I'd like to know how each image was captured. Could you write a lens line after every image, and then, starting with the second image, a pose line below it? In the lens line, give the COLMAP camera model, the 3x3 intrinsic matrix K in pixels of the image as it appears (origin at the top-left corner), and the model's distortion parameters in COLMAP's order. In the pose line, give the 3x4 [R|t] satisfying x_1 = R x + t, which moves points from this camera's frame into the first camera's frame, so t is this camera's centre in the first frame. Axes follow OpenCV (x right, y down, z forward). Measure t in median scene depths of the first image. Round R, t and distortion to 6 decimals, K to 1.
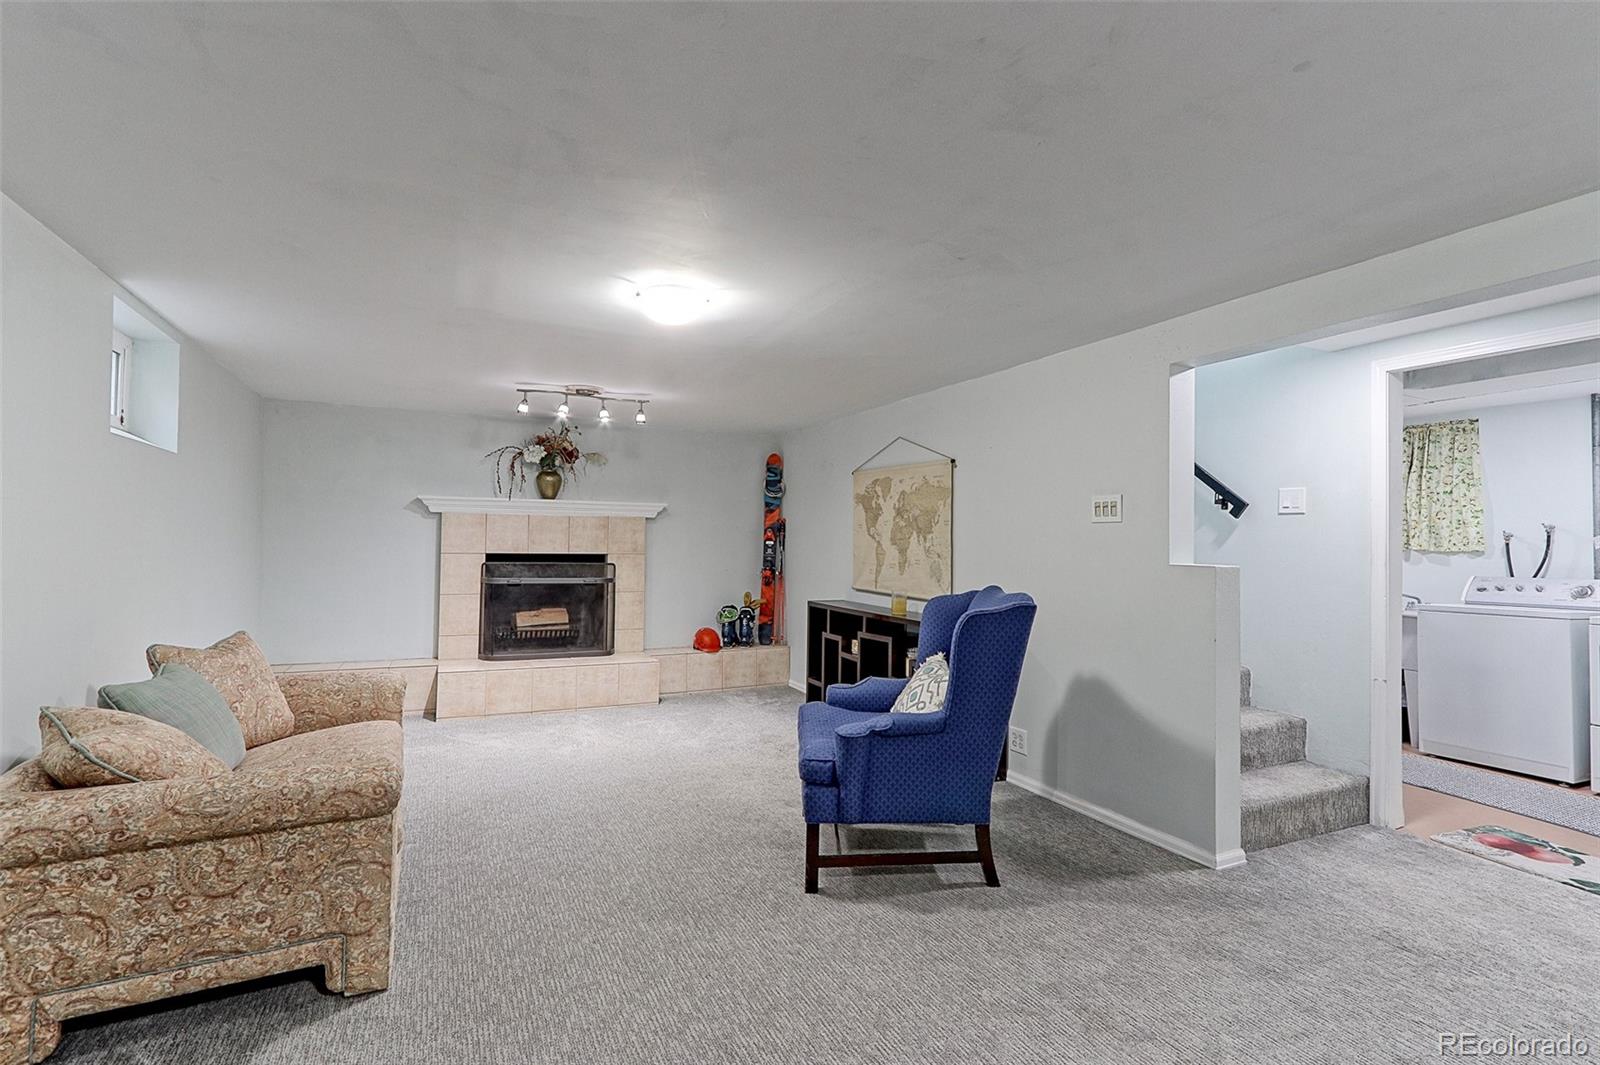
lens RADIAL K [[738.7, 0, 804.3], [0, 738.7, 529.7], [0, 0, 1]] dist [-0.001251, 0.001873]
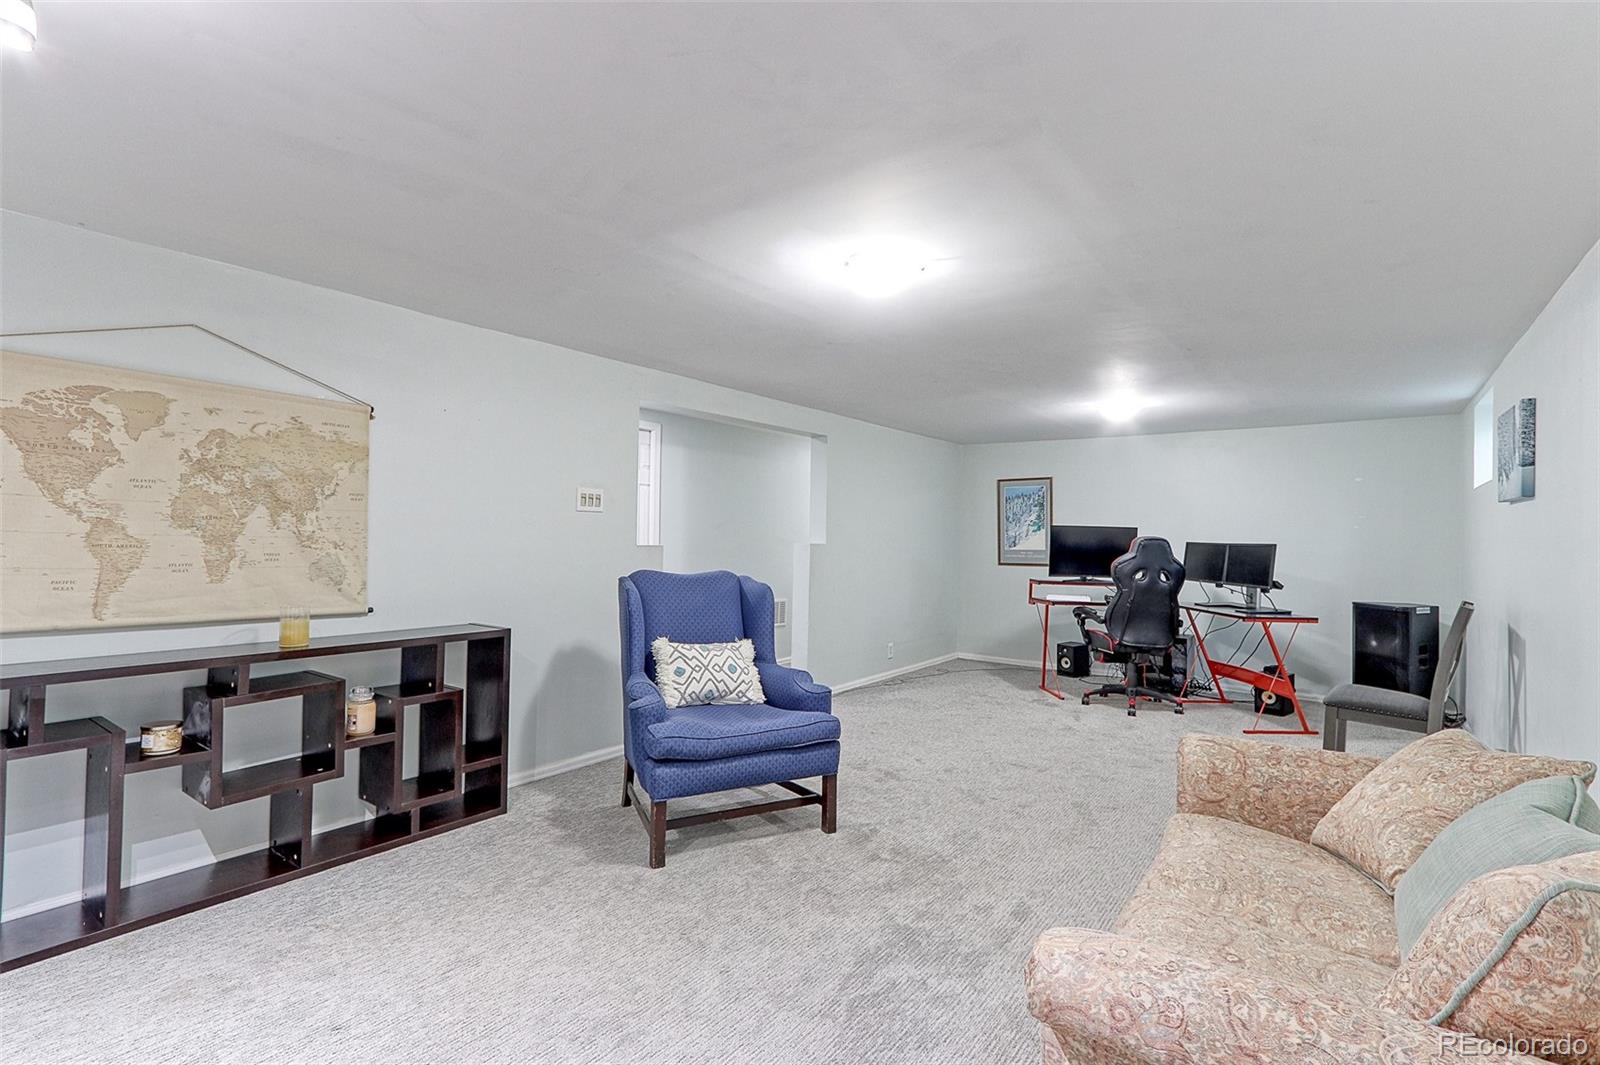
lens RADIAL K [[738.7, 0, 804.4], [0, 738.7, 523.5], [0, 0, 1]] dist [-0.001251, 0.001873]
pose [[-0.457698, -0.018035, 0.888925, -0.709609], [-0.047719, 0.998852, -0.004305, -0.001912], [-0.887826, -0.044389, -0.458033, 1.107292]]
